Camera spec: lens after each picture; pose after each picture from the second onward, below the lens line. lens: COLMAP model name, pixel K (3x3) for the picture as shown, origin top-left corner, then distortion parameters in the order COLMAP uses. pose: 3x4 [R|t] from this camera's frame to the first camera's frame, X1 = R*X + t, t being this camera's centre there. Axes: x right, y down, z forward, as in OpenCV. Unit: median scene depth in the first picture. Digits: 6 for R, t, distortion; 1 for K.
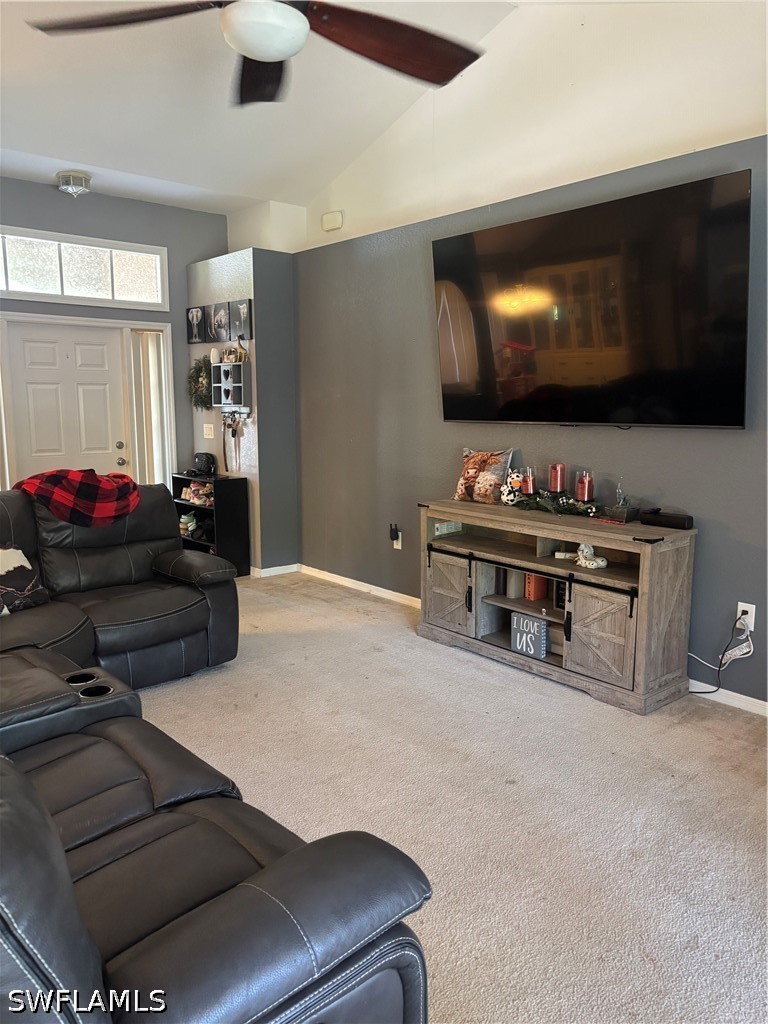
lens RADIAL K [[776.6, 0, 385.9], [0, 776.6, 511.2], [0, 0, 1]] dist [0.032169, -0.021549]
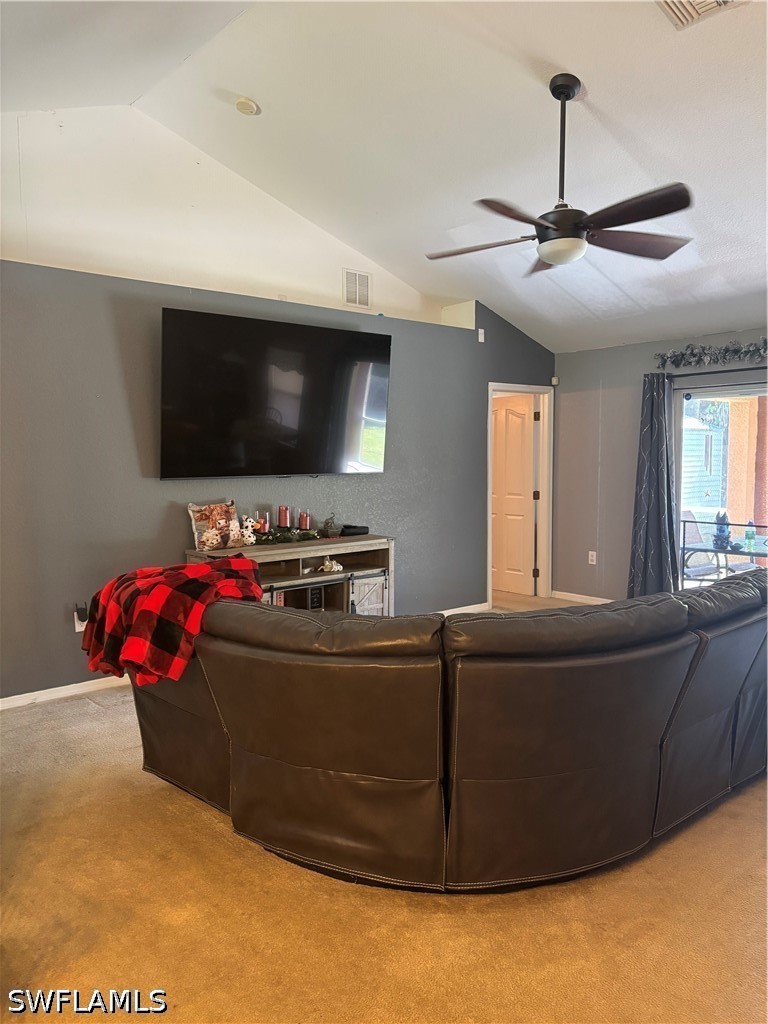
lens RADIAL K [[776.6, 0, 384.4], [0, 776.6, 513.3], [0, 0, 1]] dist [0.032169, -0.021549]
pose [[-0.032415, -0.073111, 0.996797, -1.051543], [0.155459, 0.984814, 0.077287, -0.117884], [-0.987310, 0.157466, -0.020557, 0.819440]]
